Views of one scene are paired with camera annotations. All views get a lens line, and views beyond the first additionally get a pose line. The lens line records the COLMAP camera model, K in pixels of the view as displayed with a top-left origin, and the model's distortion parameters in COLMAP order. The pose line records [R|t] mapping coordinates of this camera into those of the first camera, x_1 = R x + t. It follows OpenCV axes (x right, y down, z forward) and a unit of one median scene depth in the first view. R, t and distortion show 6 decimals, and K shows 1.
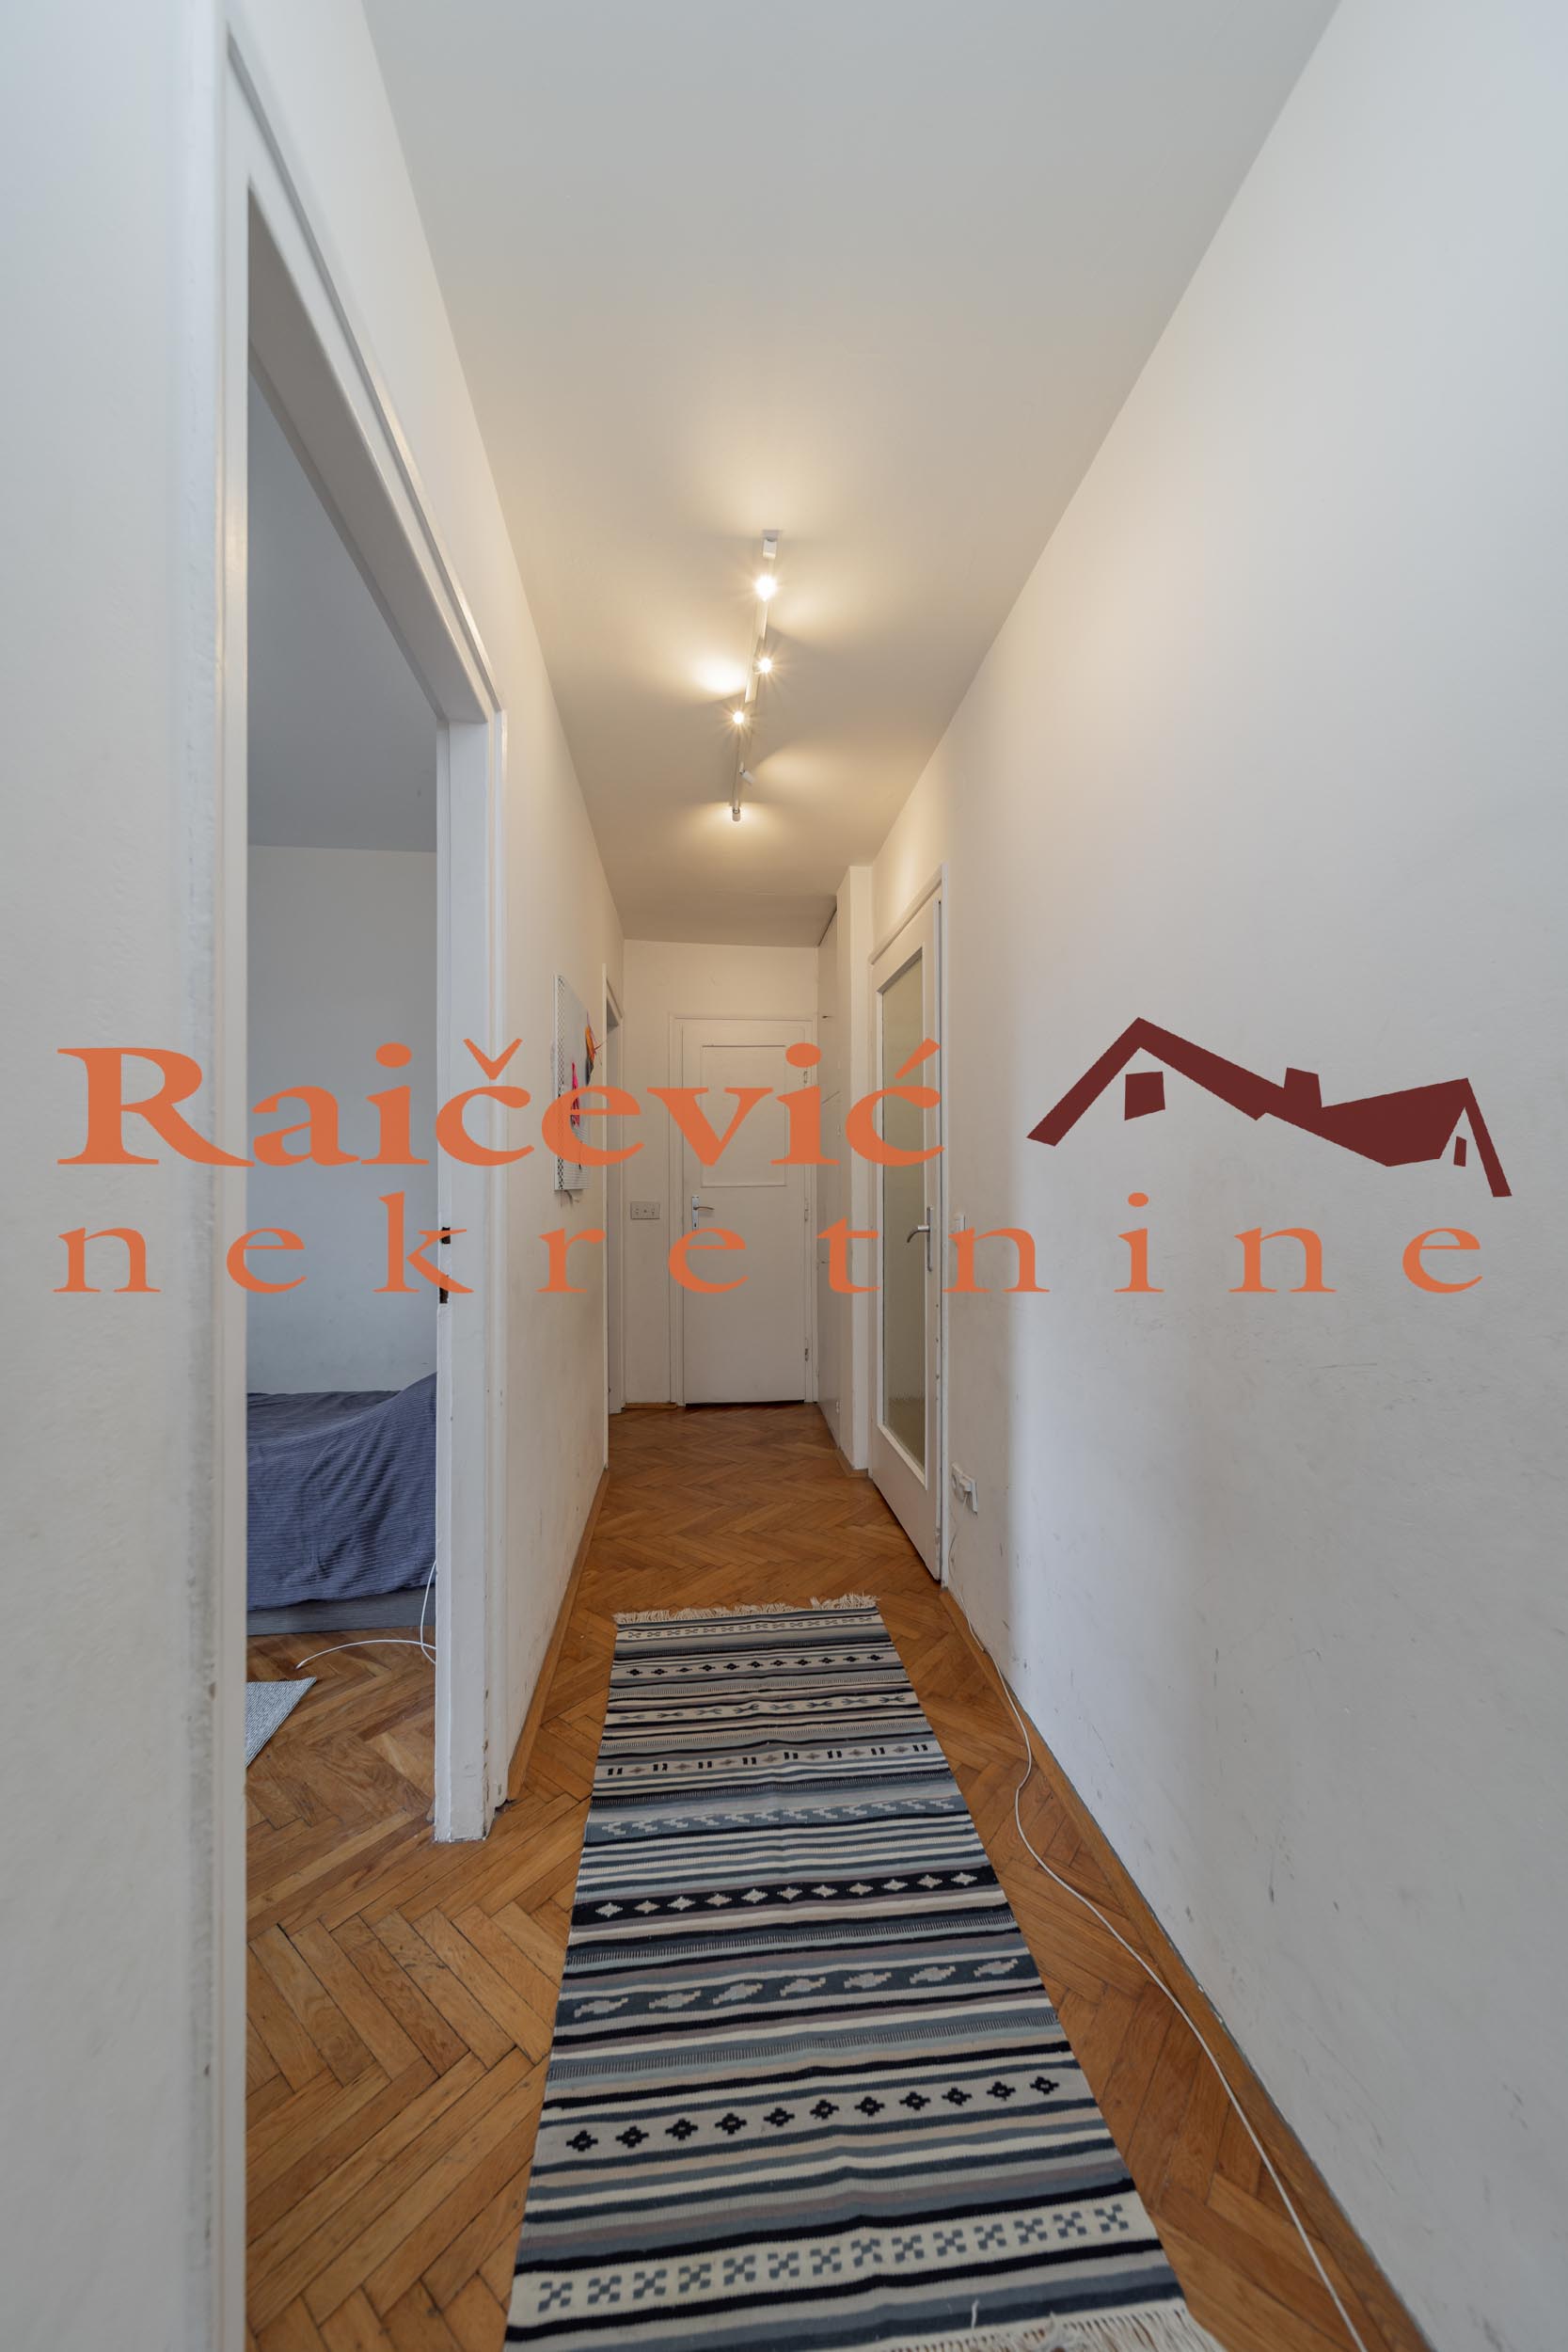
lens RADIAL K [[825.0, 0, 779.1], [0, 825.0, 1182.2], [0, 0, 1]] dist [0.000023, -0.000302]
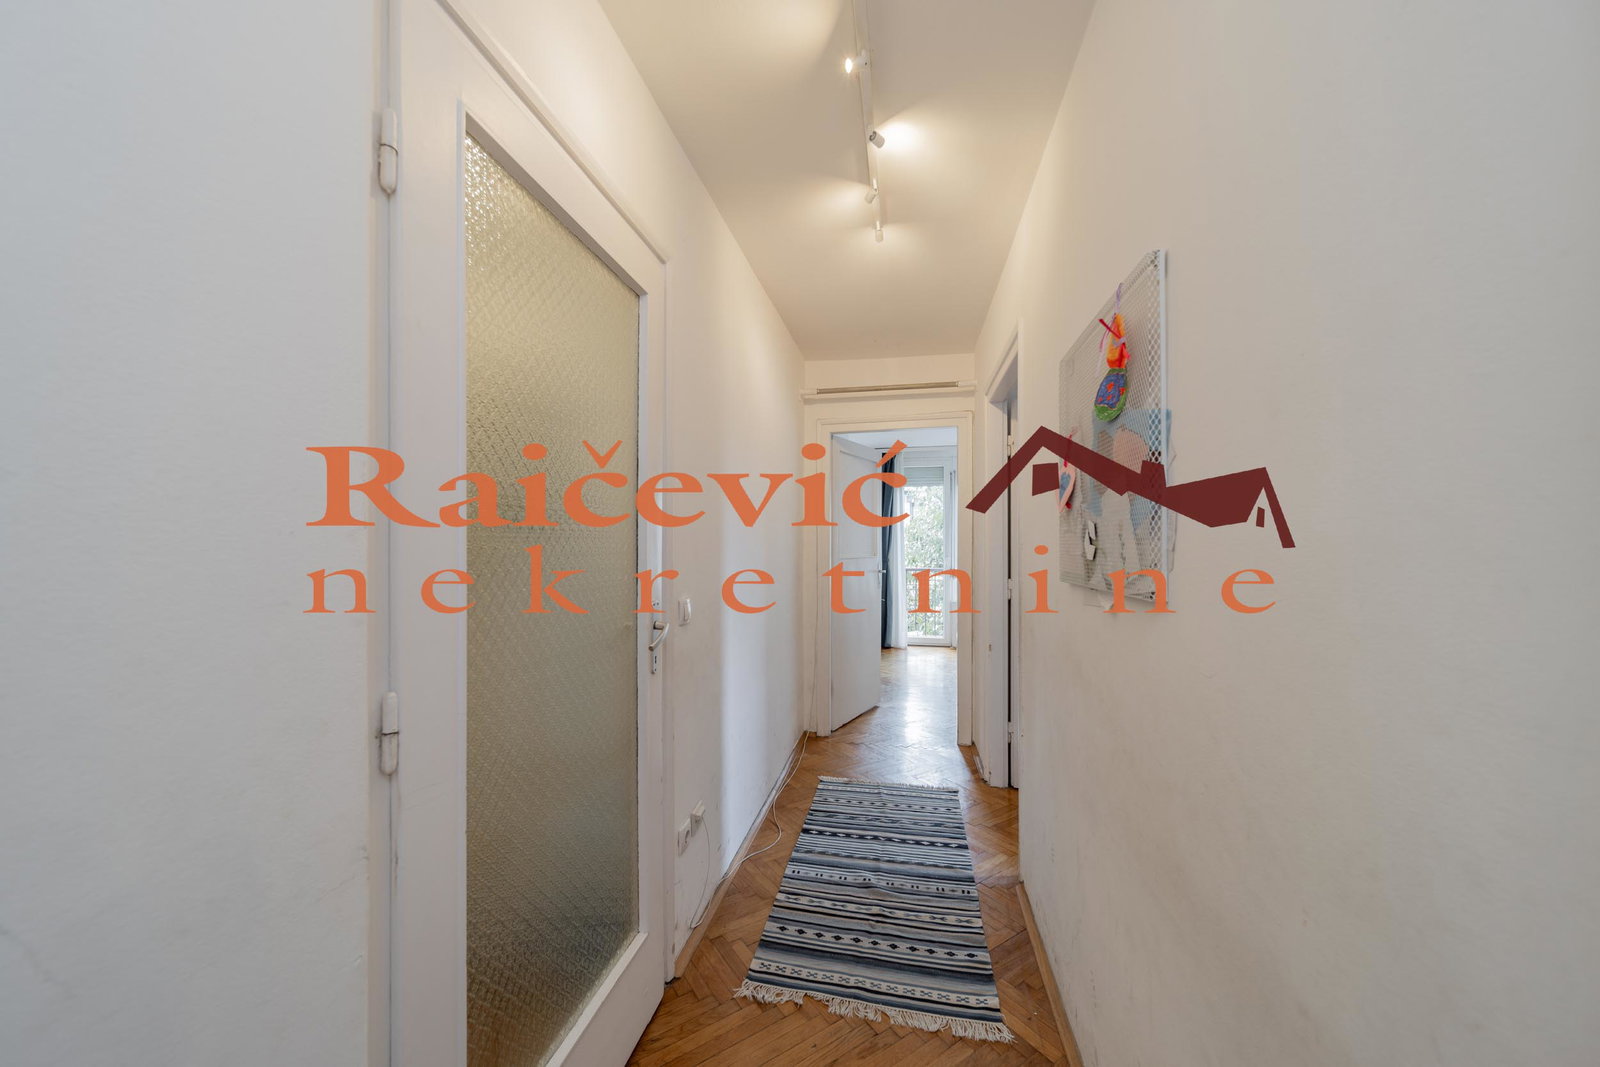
lens RADIAL K [[561.3, 0, 787.7], [0, 561.3, 545.4], [0, 0, 1]] dist [0.000023, -0.000302]
pose [[-0.948156, 0.011660, 0.317592, -0.177597], [0.008948, 0.999910, -0.009996, -0.029838], [-0.317680, -0.006636, -0.948175, 1.780085]]
